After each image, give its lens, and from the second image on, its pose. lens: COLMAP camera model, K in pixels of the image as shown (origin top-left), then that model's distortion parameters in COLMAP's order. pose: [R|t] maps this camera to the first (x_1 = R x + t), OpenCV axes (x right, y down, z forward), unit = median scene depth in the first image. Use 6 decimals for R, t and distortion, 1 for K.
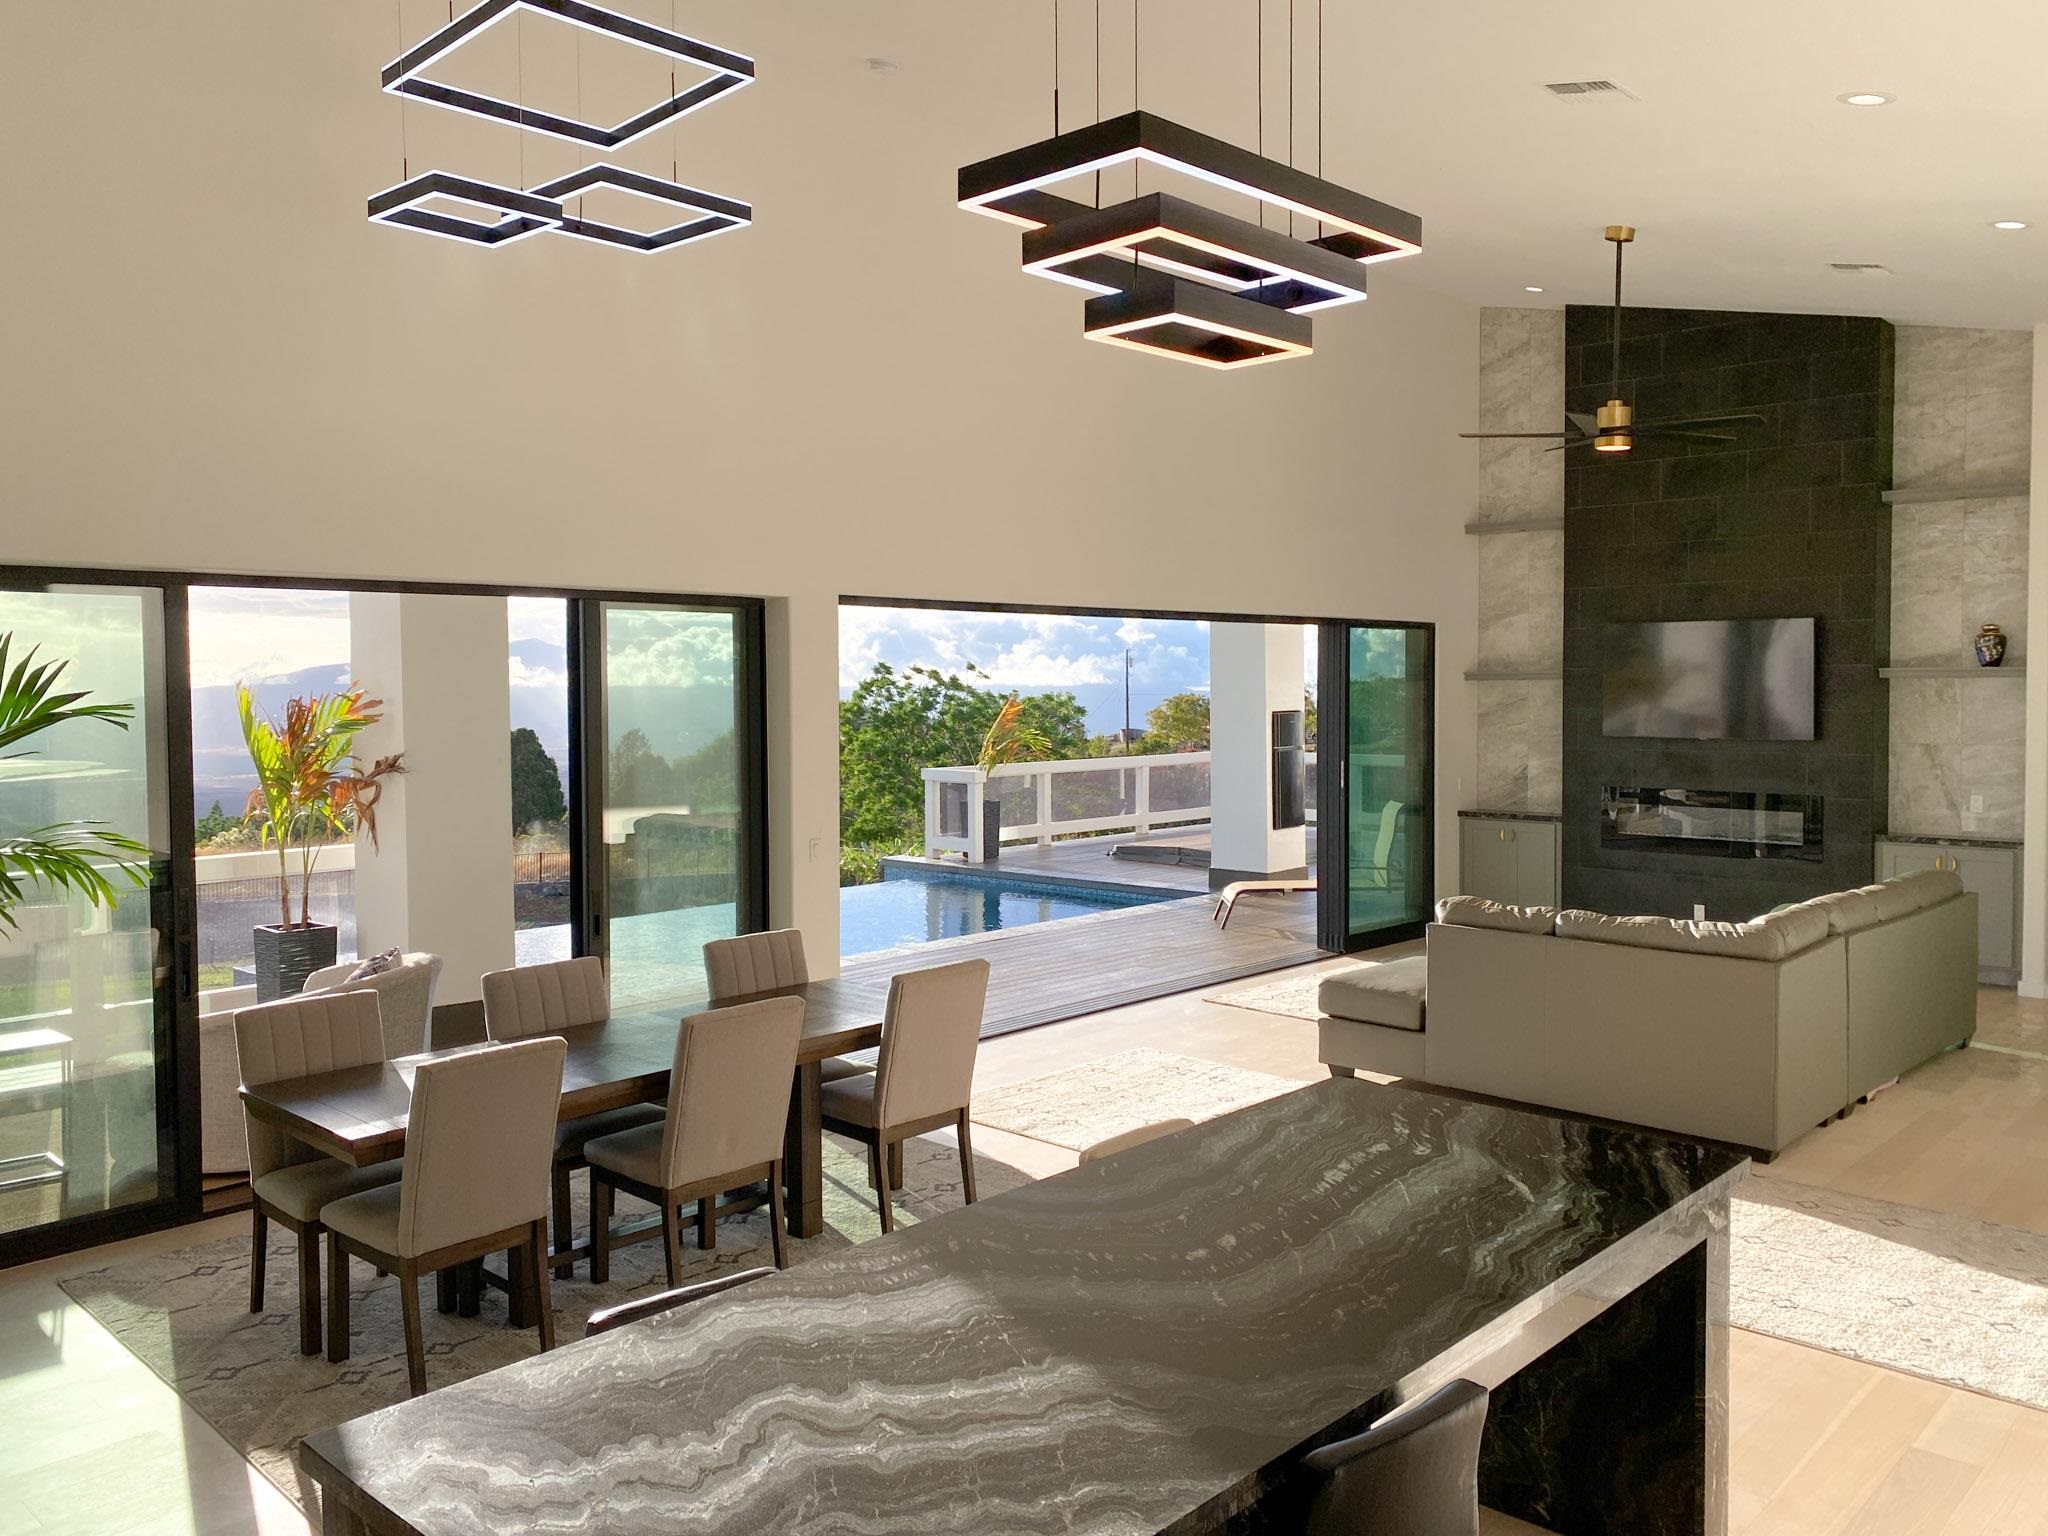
lens RADIAL K [[1545.5, 0, 1023.7], [0, 1545.5, 753.6], [0, 0, 1]] dist [0.002679, 0.001746]
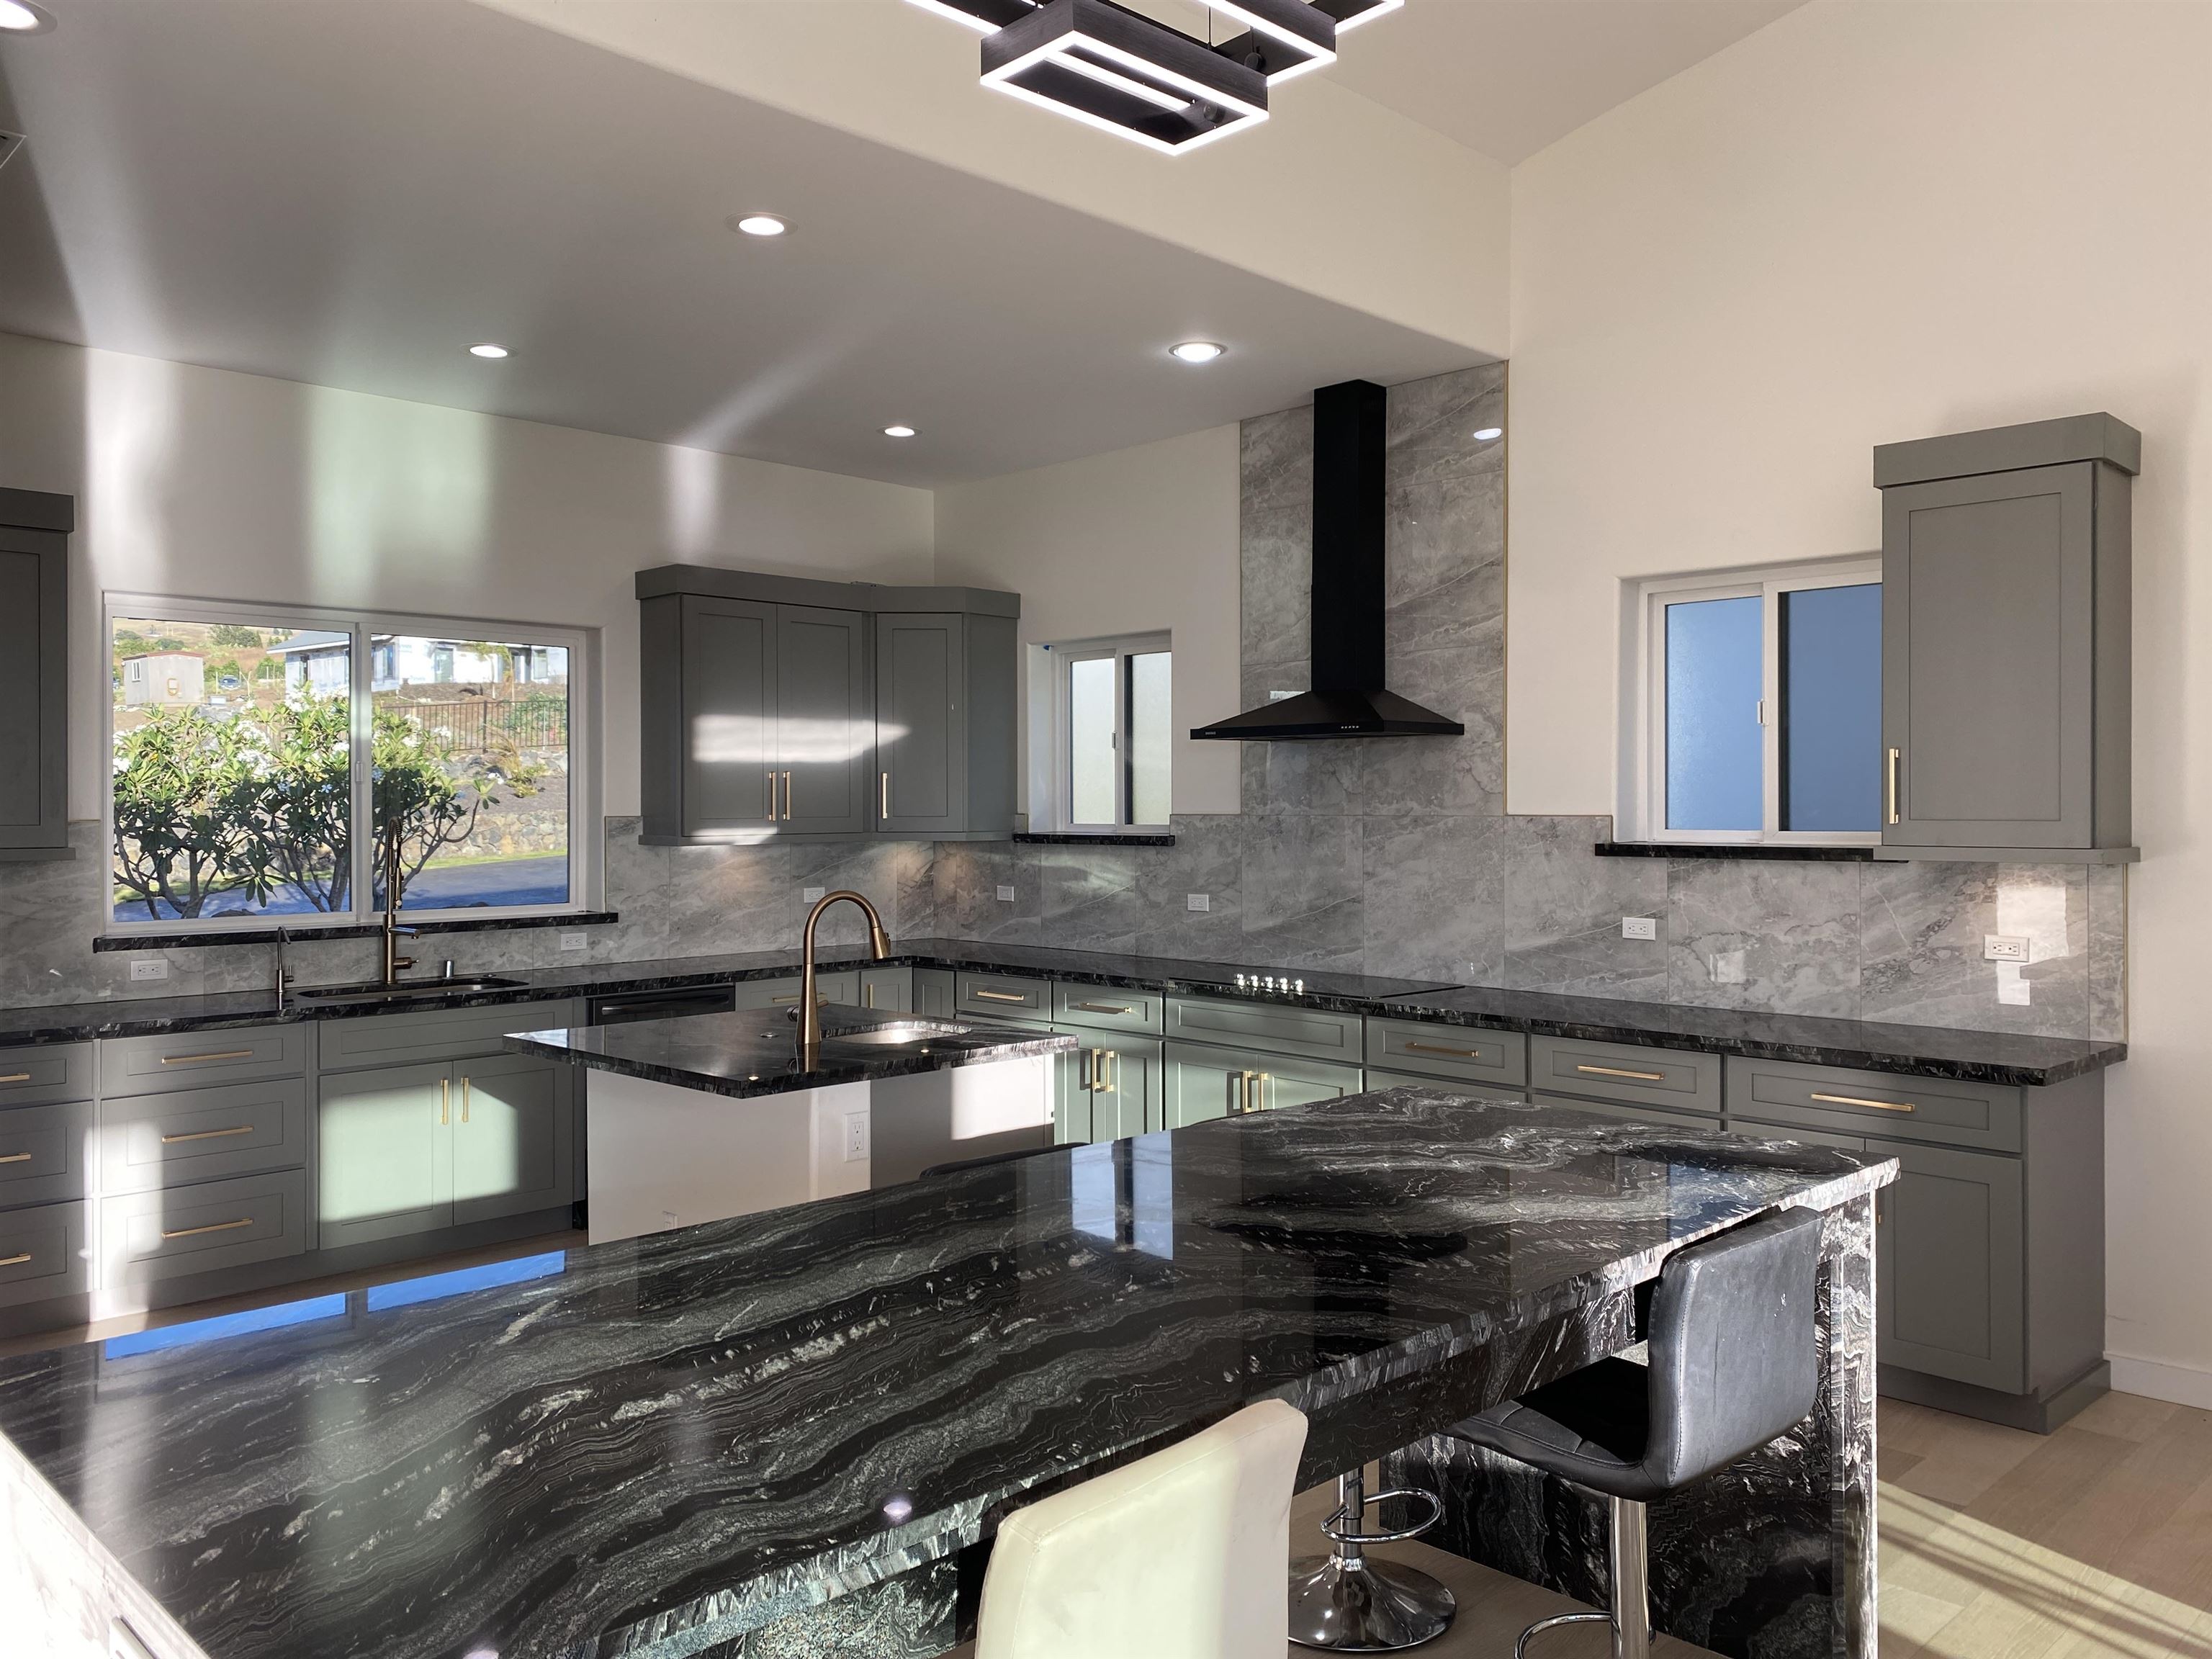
lens RADIAL K [[1669.3, 0, 1105.7], [0, 1669.3, 813.9], [0, 0, 1]] dist [0.002679, 0.001746]
pose [[-0.999189, 0.012185, 0.038388, 0.051133], [0.014029, 0.998743, 0.048126, 0.041472], [-0.037754, 0.048625, -0.998103, 1.023419]]
